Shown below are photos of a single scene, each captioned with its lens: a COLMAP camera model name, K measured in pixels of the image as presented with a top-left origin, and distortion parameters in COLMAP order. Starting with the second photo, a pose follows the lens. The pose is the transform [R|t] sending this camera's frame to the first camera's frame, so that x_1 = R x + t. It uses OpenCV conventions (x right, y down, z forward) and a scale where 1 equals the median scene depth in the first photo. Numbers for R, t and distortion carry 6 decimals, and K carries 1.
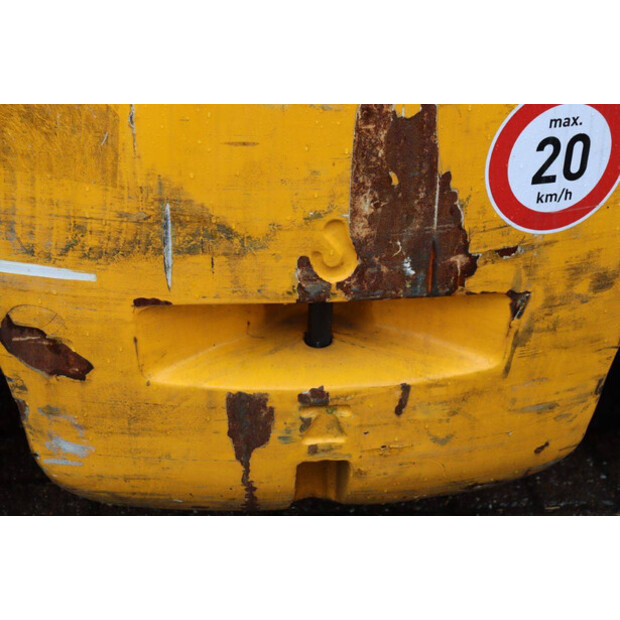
lens RADIAL K [[1374.8, 0, 310.0], [0, 1374.8, 310.0], [0, 0, 1]] dist [0.389687, 0.007141]
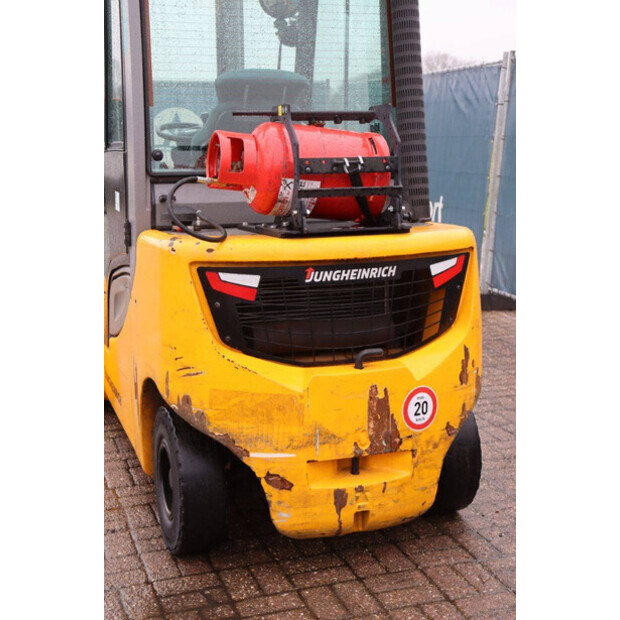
lens RADIAL K [[950.5, 0, 310.0], [0, 950.5, 310.0], [0, 0, 1]] dist [0.142715, -0.015842]
pose [[0.974623, -0.070896, 0.212330, -0.569898], [0.131405, 0.949095, -0.286270, 0.299762], [-0.181226, 0.306907, 0.934326, -1.234280]]
